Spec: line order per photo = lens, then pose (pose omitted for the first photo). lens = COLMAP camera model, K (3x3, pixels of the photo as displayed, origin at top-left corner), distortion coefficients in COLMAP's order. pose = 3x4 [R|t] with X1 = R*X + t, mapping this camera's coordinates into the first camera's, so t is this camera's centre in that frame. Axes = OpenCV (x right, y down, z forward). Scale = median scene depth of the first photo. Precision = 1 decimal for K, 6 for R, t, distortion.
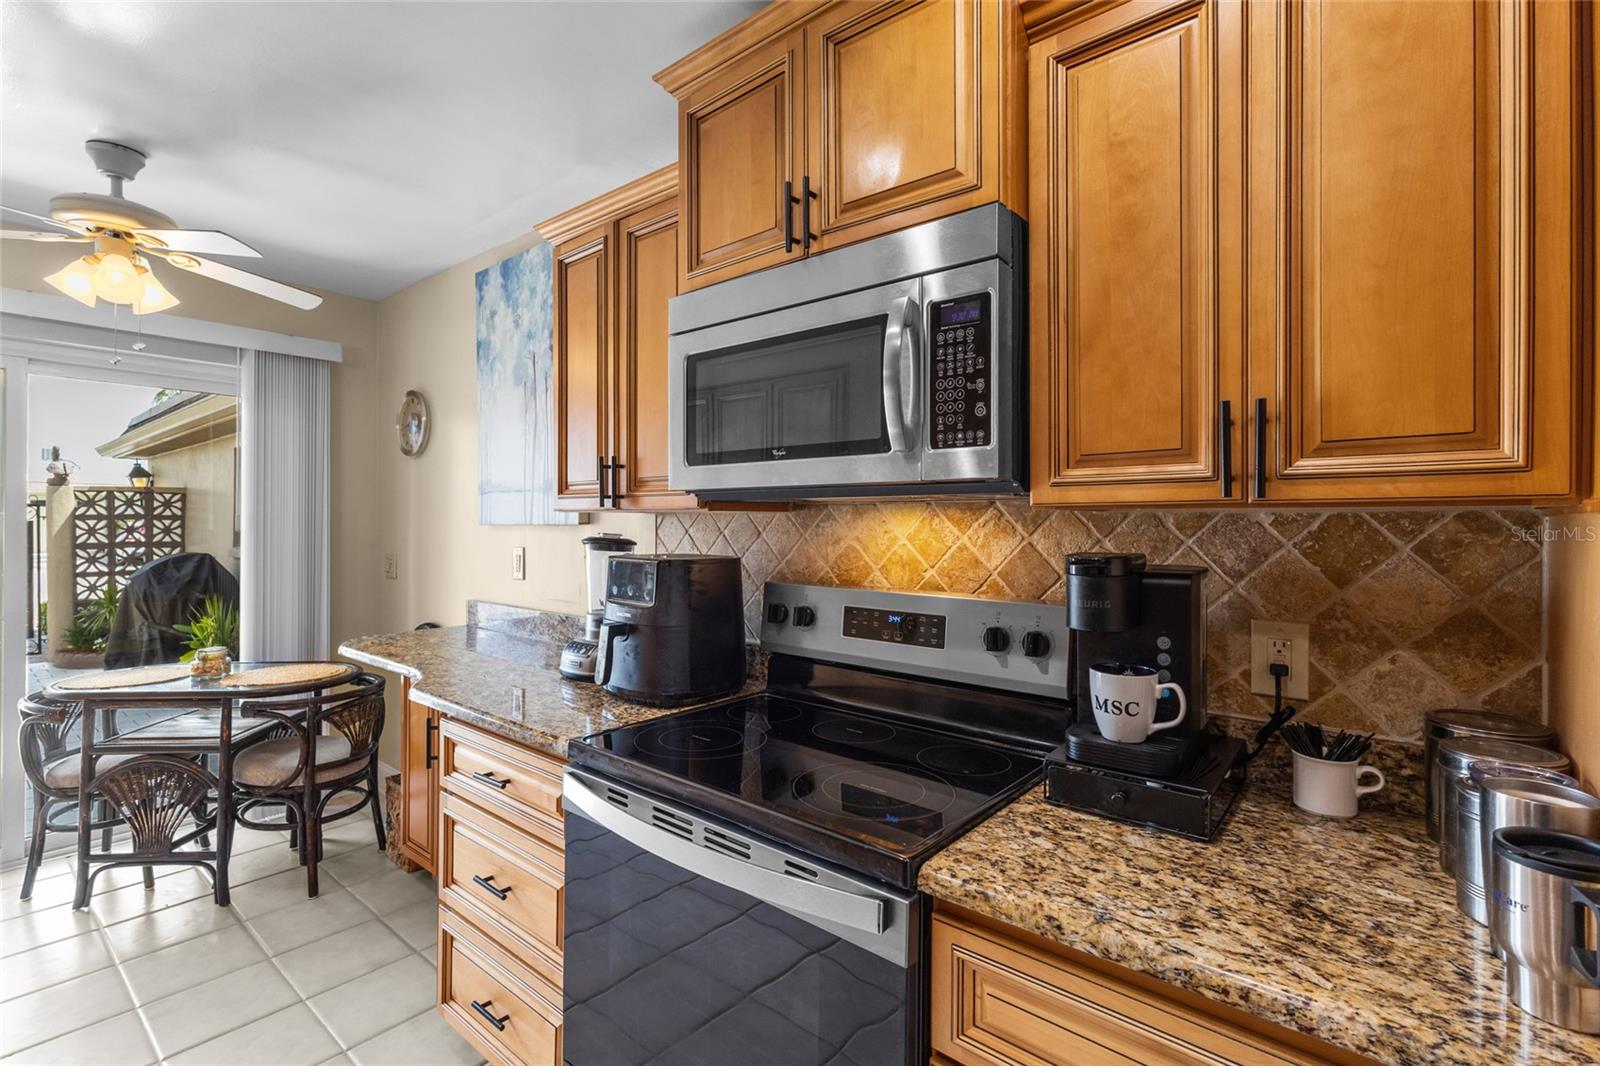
lens RADIAL K [[732.8, 0, 788.1], [0, 732.8, 525.5], [0, 0, 1]] dist [0.004380, 0.000883]
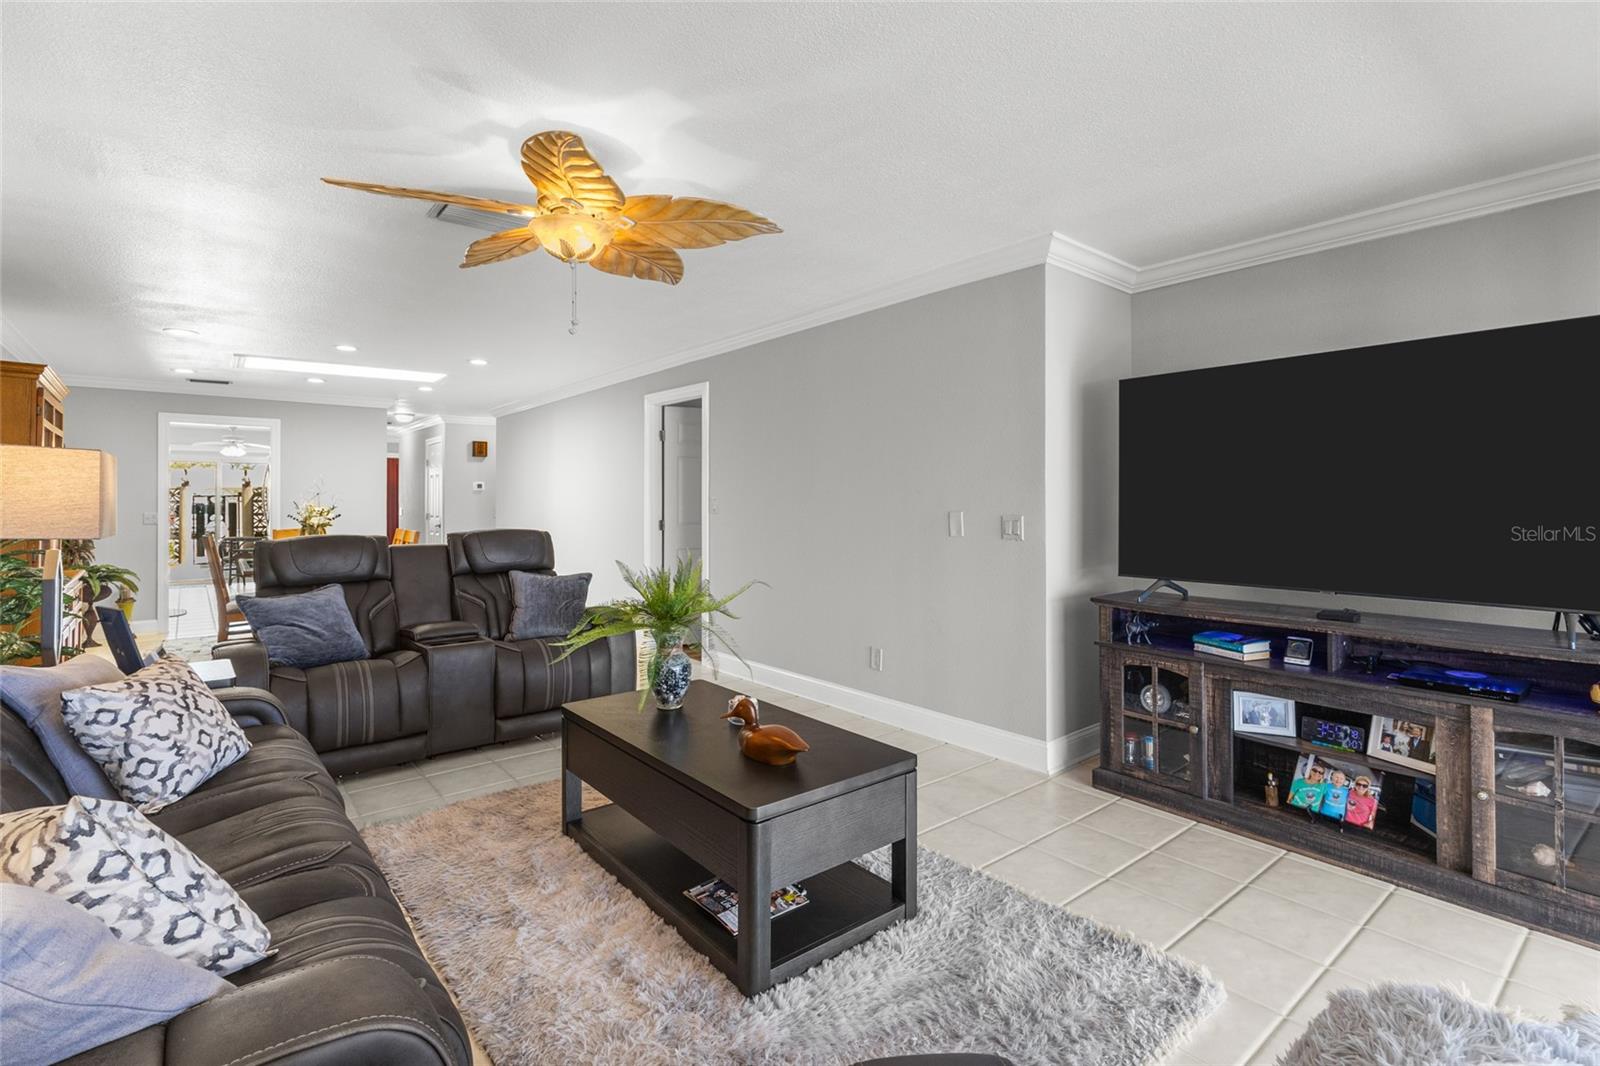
lens RADIAL K [[742.8, 0, 804.0], [0, 742.8, 523.2], [0, 0, 1]] dist [-0.000947, 0.000030]
pose [[0.983161, -0.003082, -0.182713, 3.404463], [0.005918, 0.999870, 0.014975, 0.100270], [0.182643, -0.015804, 0.983052, -2.840265]]
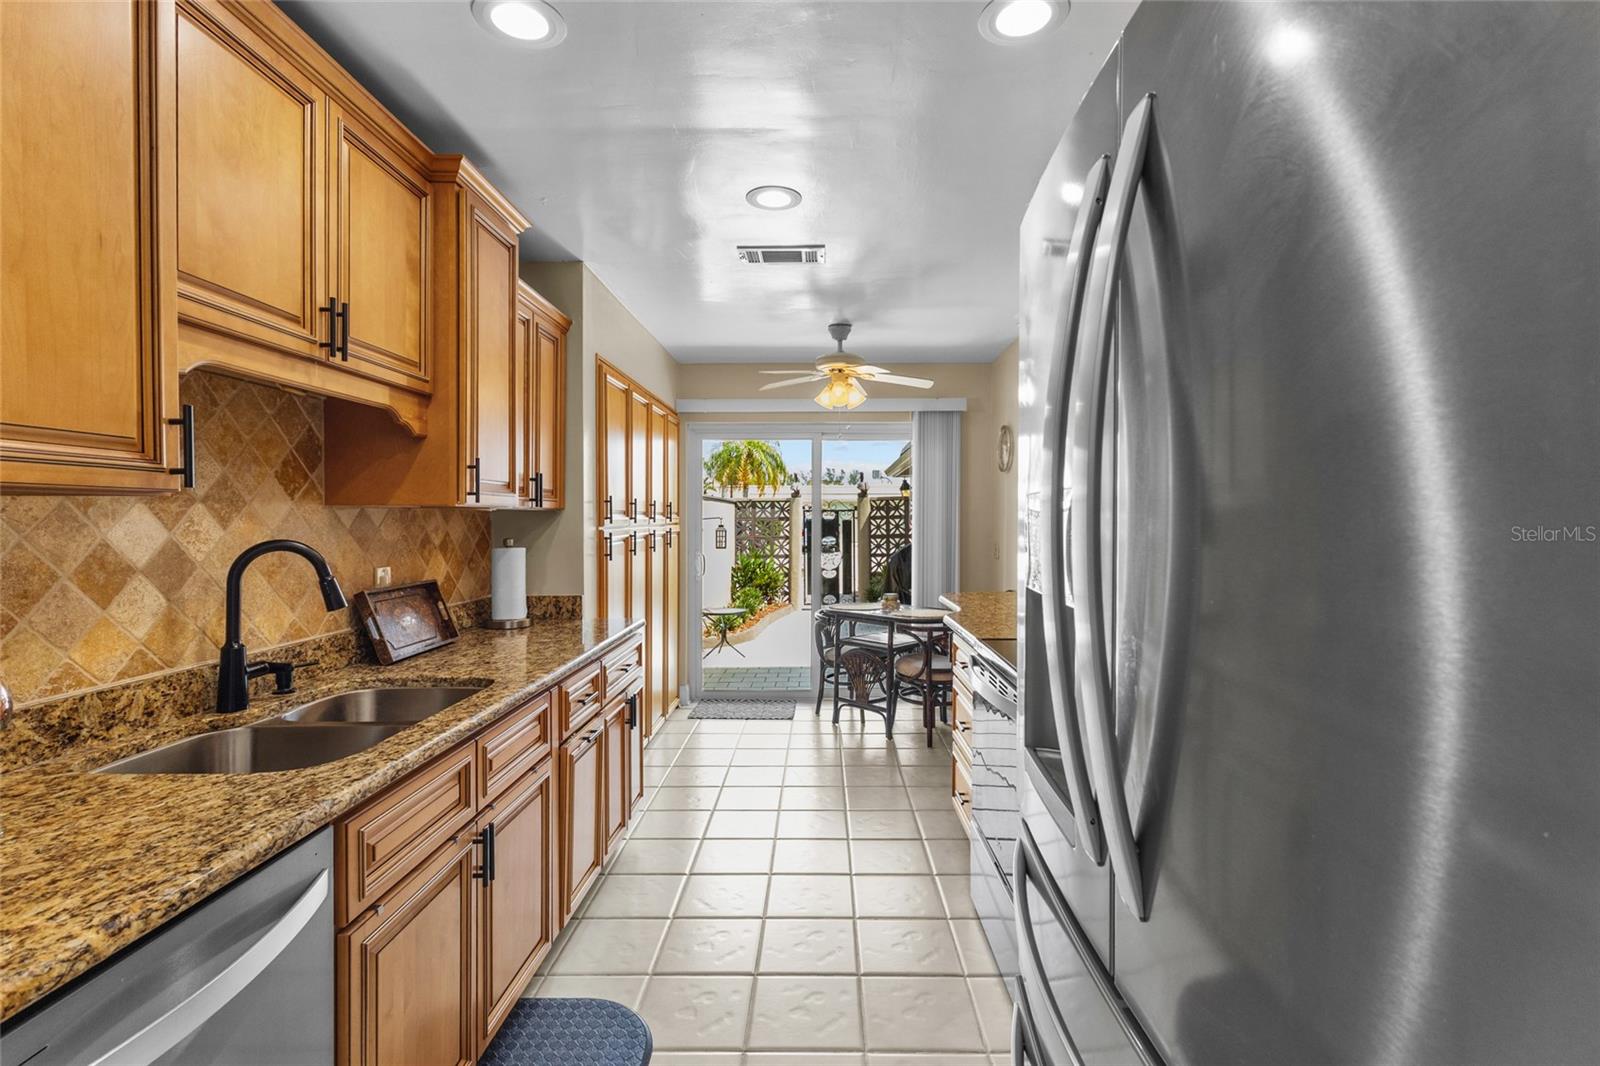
lens RADIAL K [[735.4, 0, 807.5], [0, 735.4, 526.7], [0, 0, 1]] dist [0.002942, 0.001455]
pose [[0.633214, 0.000737, -0.773976, 0.450112], [0.003194, 0.999989, 0.003565, 0.005459], [0.773970, -0.004730, 0.633205, -0.245619]]
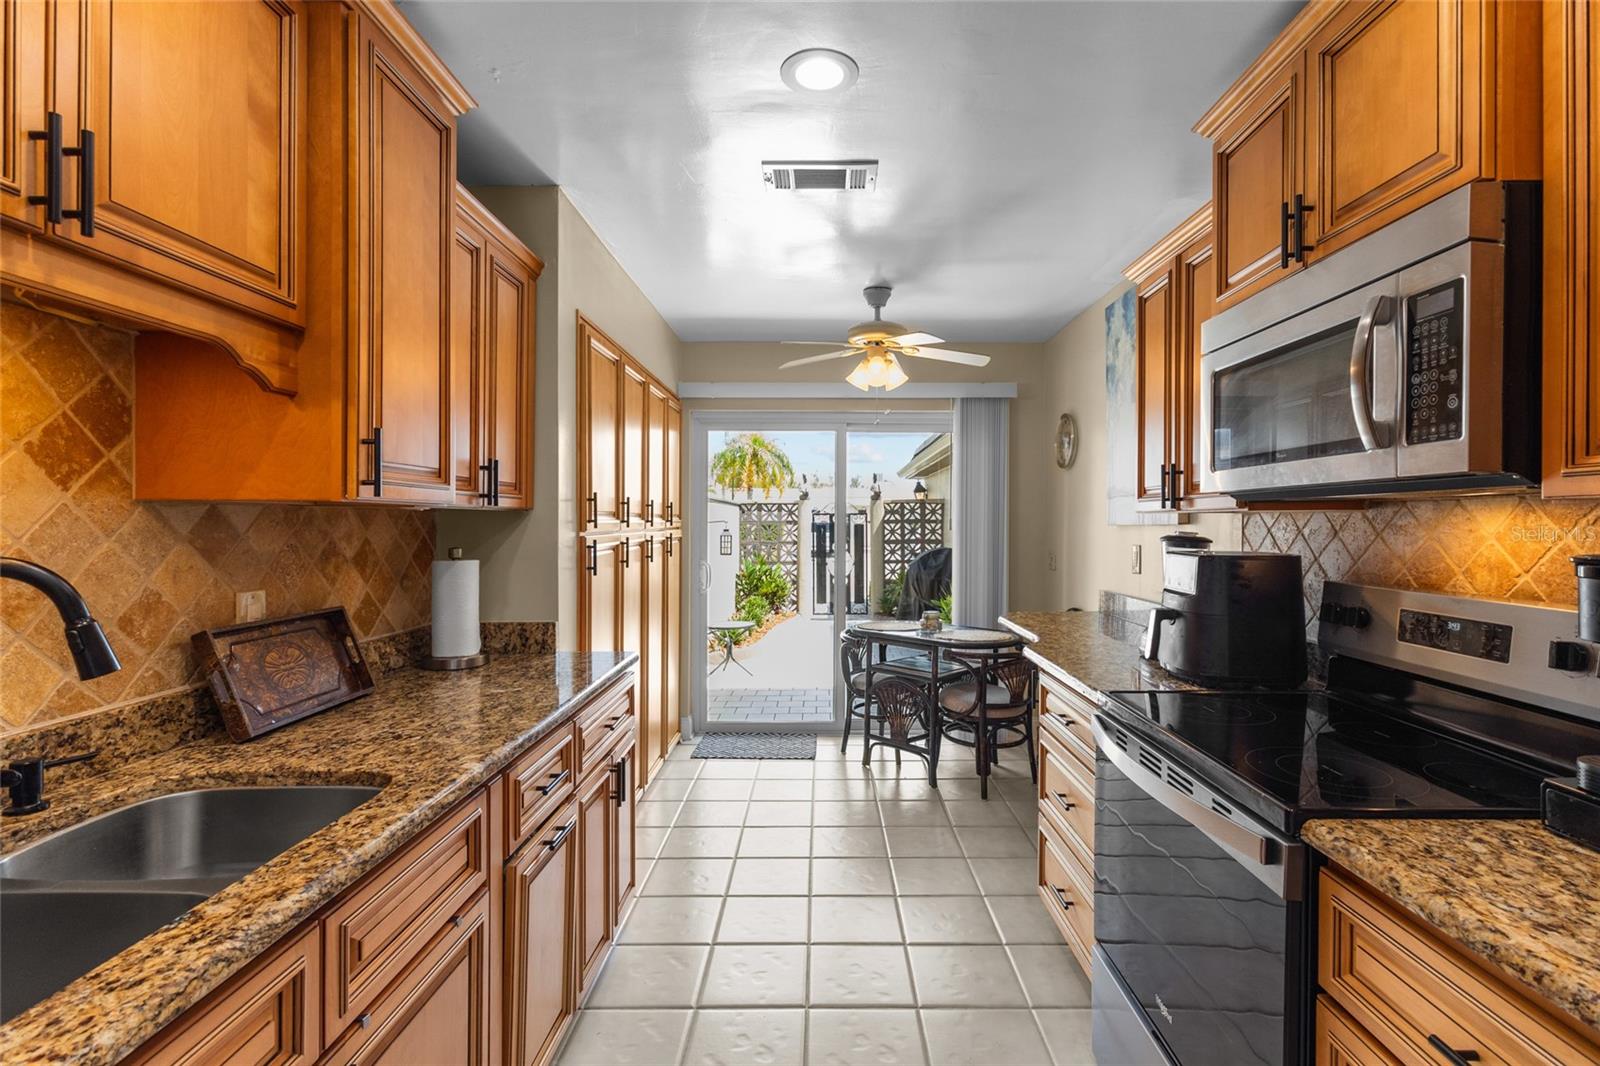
lens RADIAL K [[742.6, 0, 823.9], [0, 742.6, 530.0], [0, 0, 1]] dist [0.001441, 0.000585]
pose [[0.649021, 0.001872, -0.760768, 0.204079], [0.000339, 0.999996, 0.002750, 0.003401], [0.760770, -0.002042, 0.649018, -0.114174]]
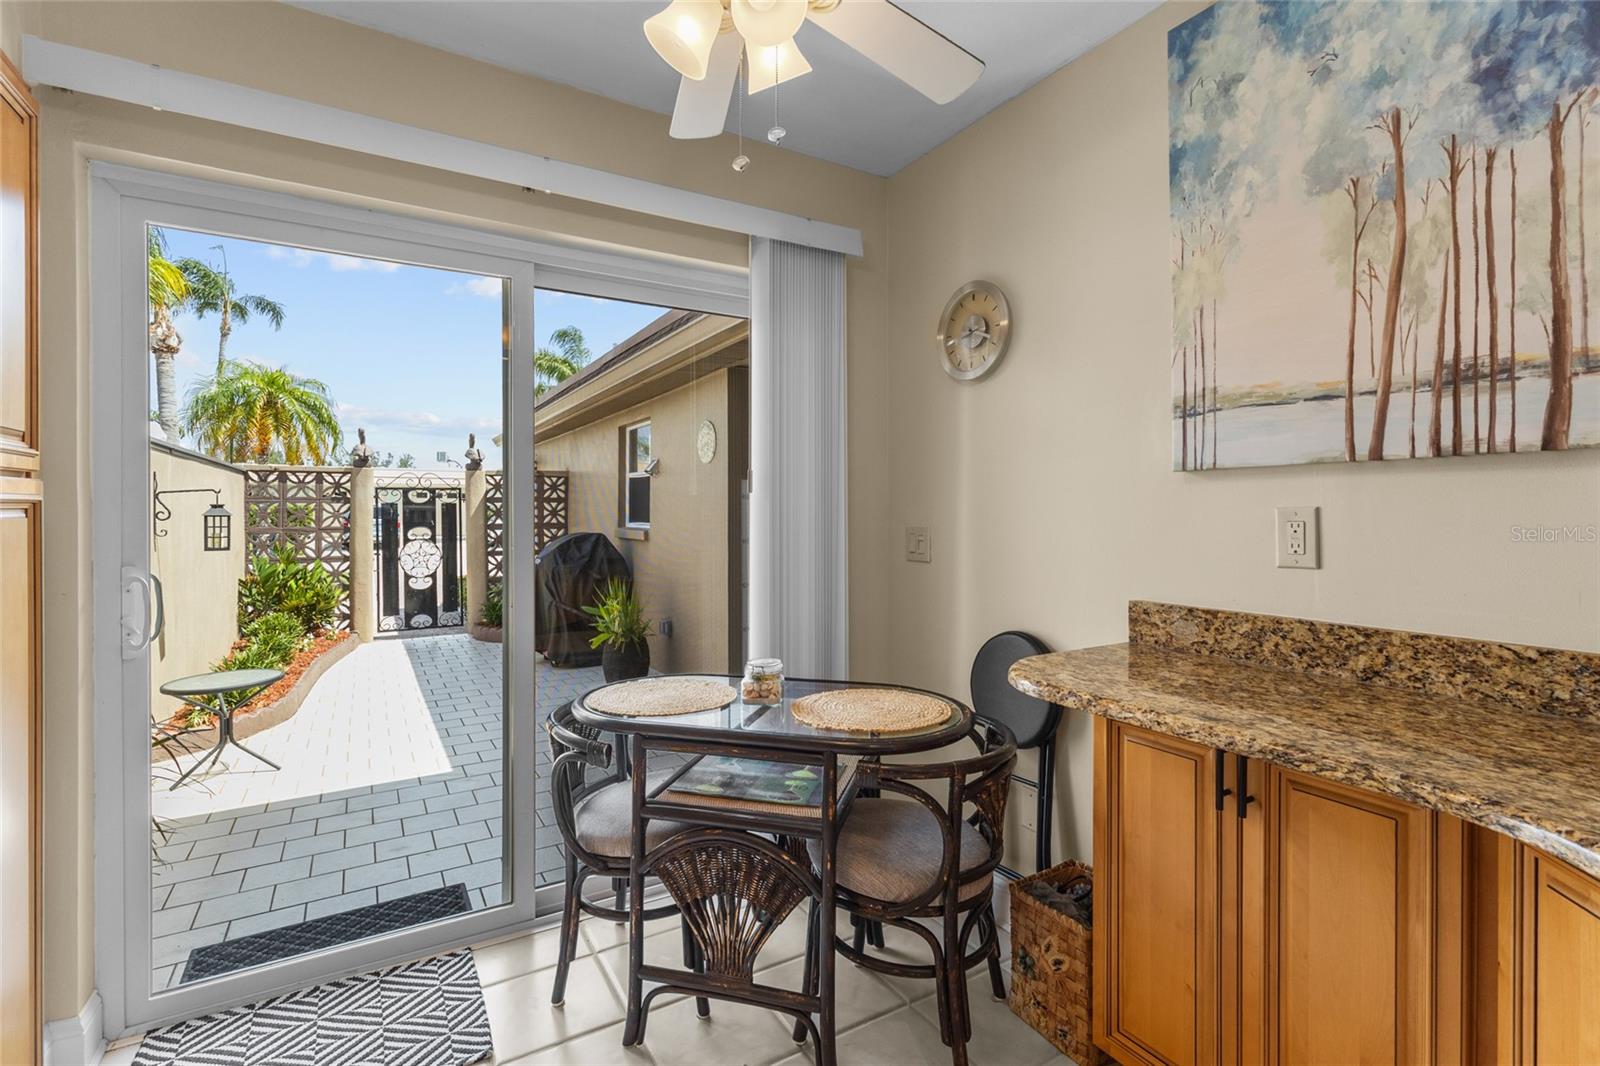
lens RADIAL K [[742.8, 0, 804.0], [0, 742.8, 523.2], [0, 0, 1]] dist [-0.000947, 0.000030]
pose [[0.945899, 0.000879, -0.324459, -0.580571], [0.003282, 0.999919, 0.012275, 0.036353], [0.324444, -0.012675, 0.945820, 0.406788]]
